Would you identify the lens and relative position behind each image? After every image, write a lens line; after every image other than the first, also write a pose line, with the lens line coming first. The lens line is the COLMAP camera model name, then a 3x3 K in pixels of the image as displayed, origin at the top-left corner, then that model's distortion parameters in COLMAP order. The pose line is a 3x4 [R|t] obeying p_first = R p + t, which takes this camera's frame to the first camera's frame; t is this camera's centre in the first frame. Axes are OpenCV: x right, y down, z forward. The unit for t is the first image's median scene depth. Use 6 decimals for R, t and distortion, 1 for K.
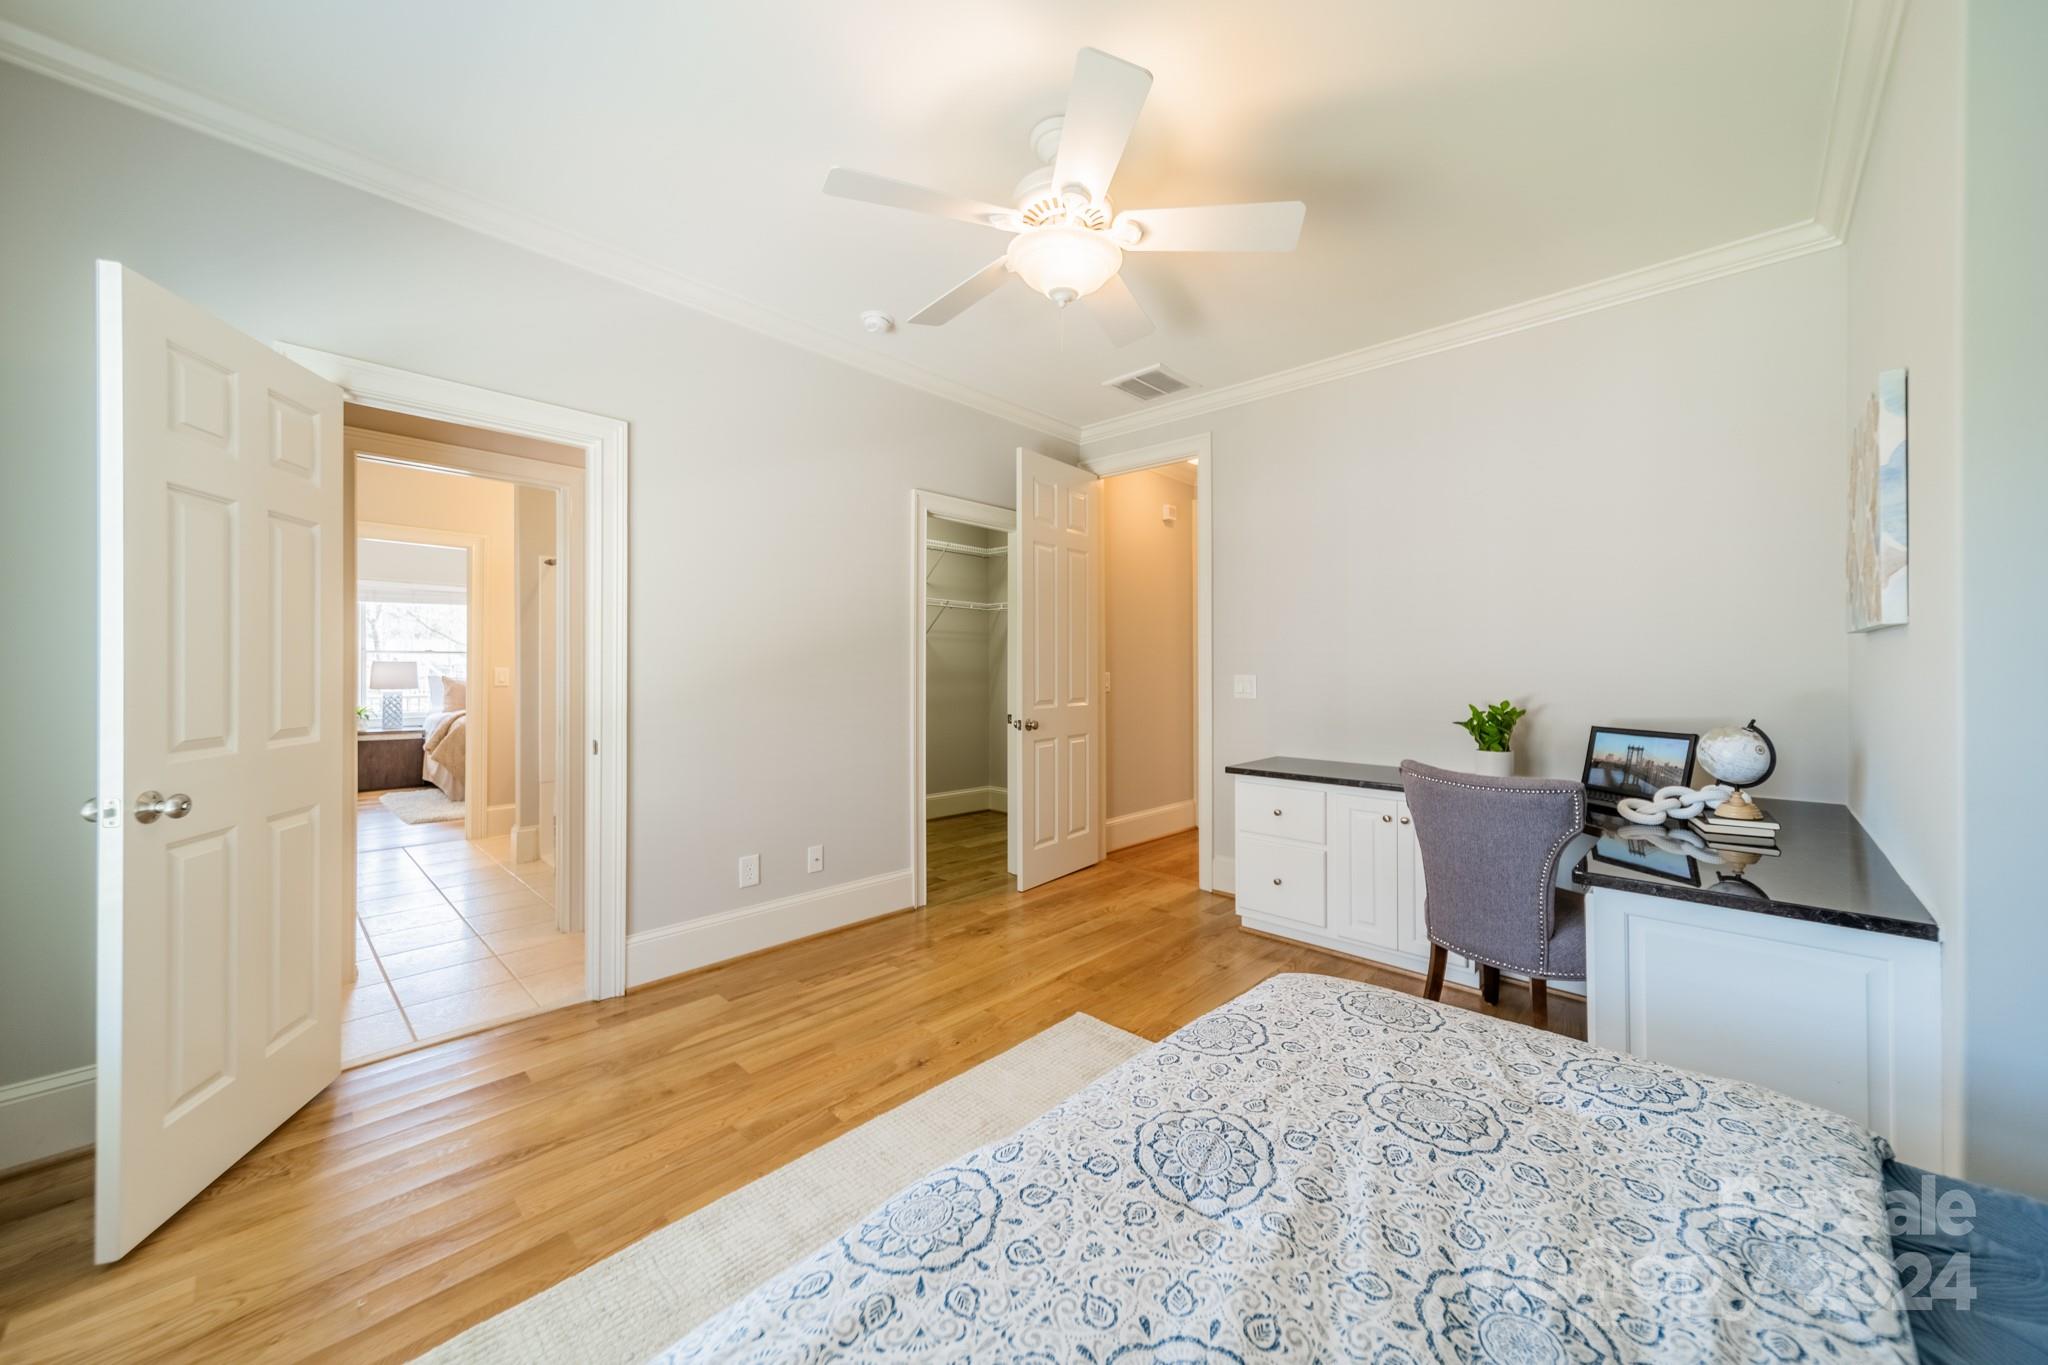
lens RADIAL K [[722.4, 0, 1017.4], [0, 722.4, 665.7], [0, 0, 1]] dist [0.010558, -0.000004]
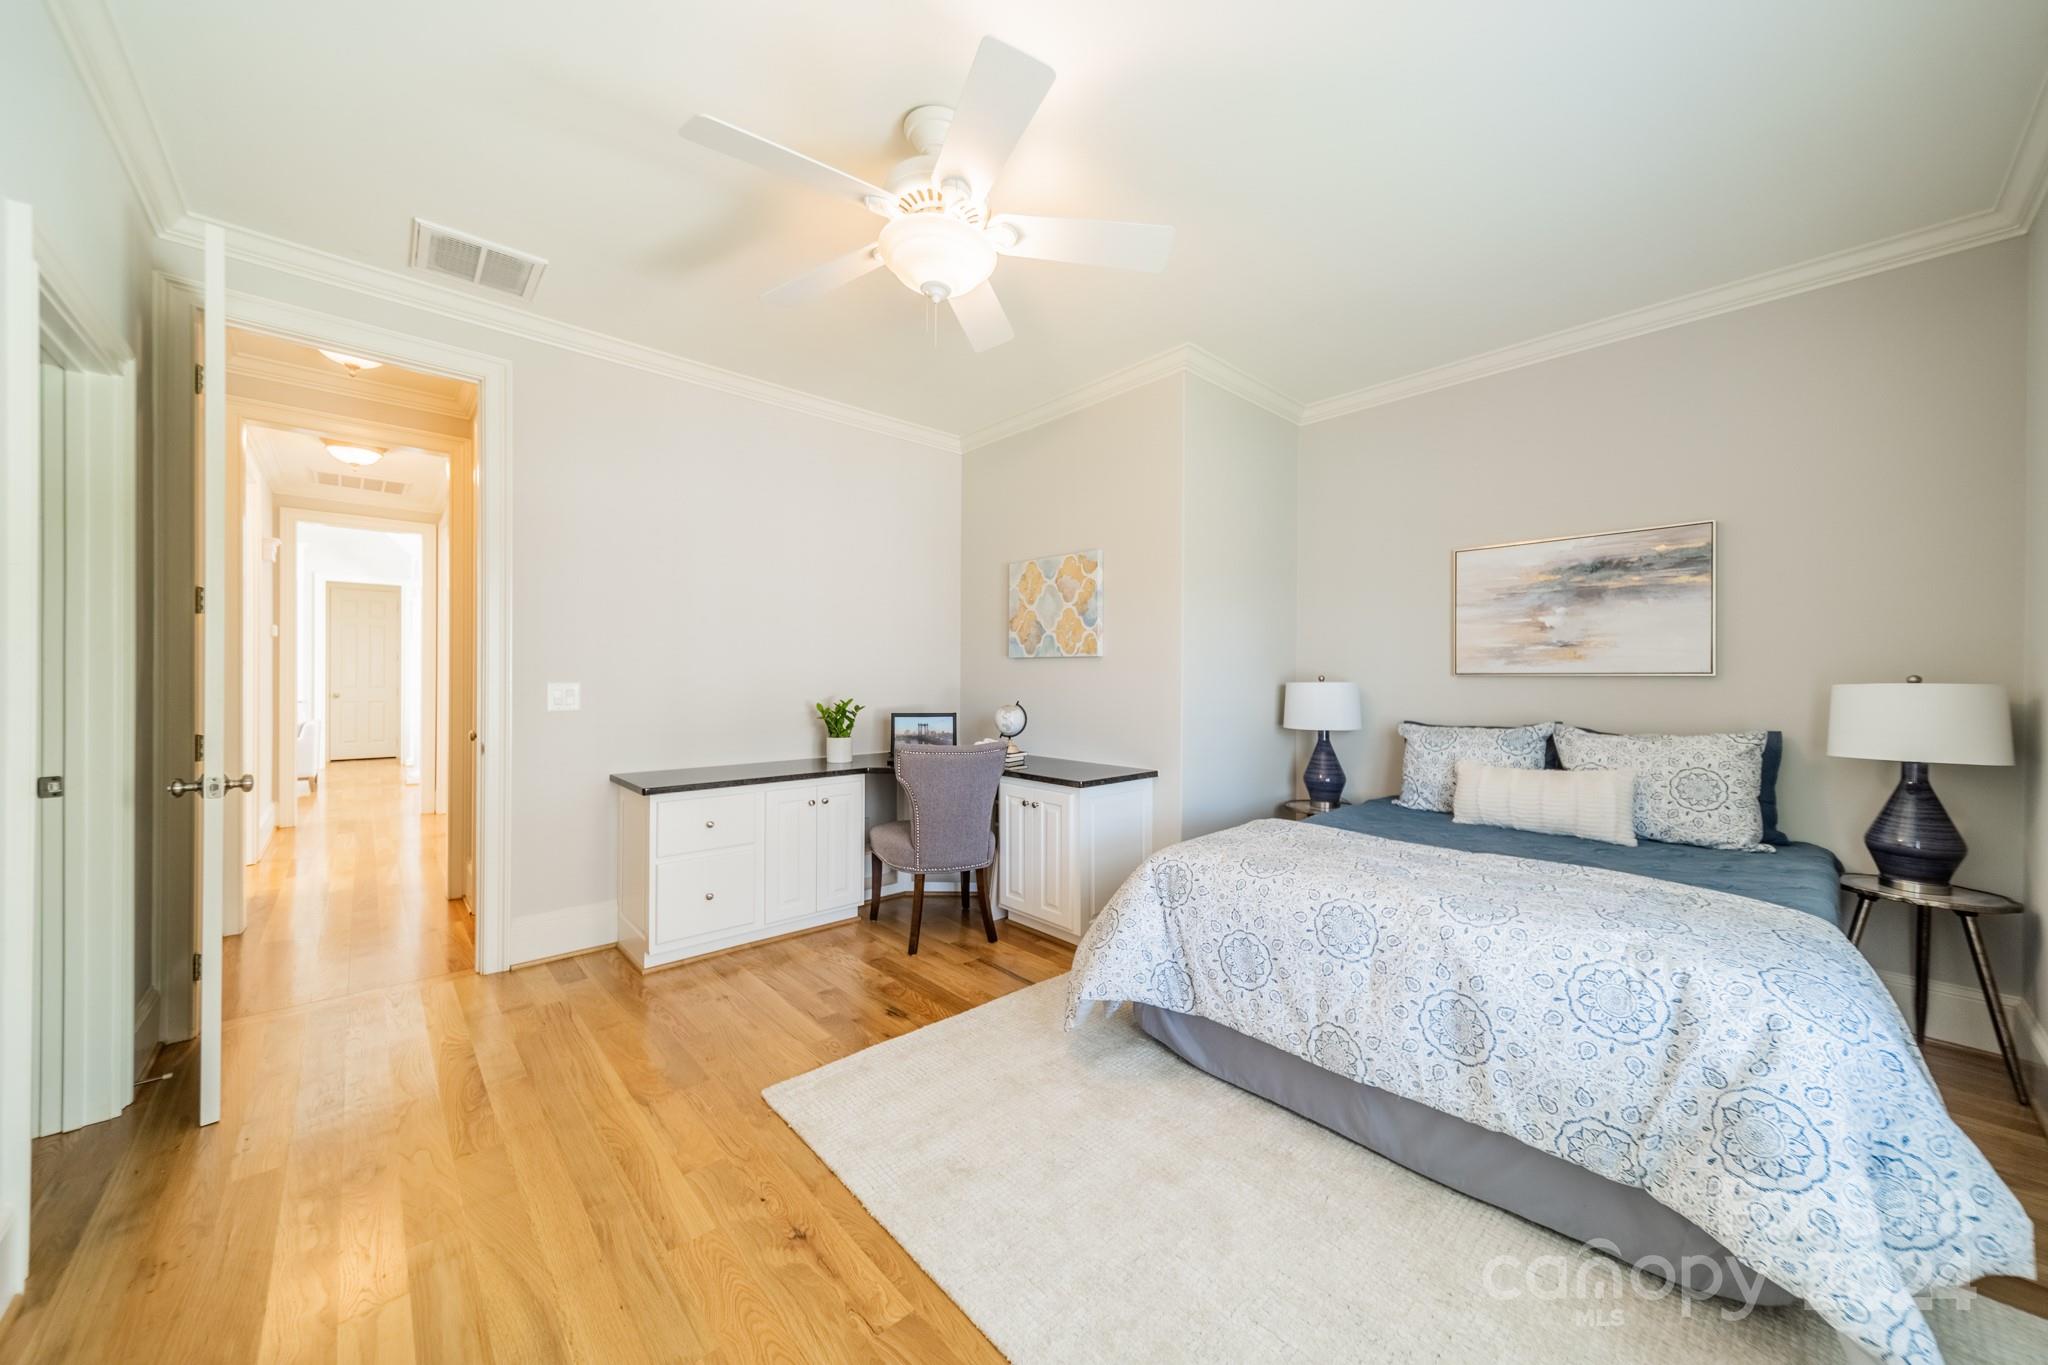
lens RADIAL K [[728.0, 0, 1023.8], [0, 728.0, 680.8], [0, 0, 1]] dist [0.010026, 0.000094]
pose [[0.082192, -0.004656, 0.996606, -0.648633], [-0.003026, 0.999983, 0.004921, 0.007450], [-0.996612, -0.003421, 0.082176, 0.578151]]
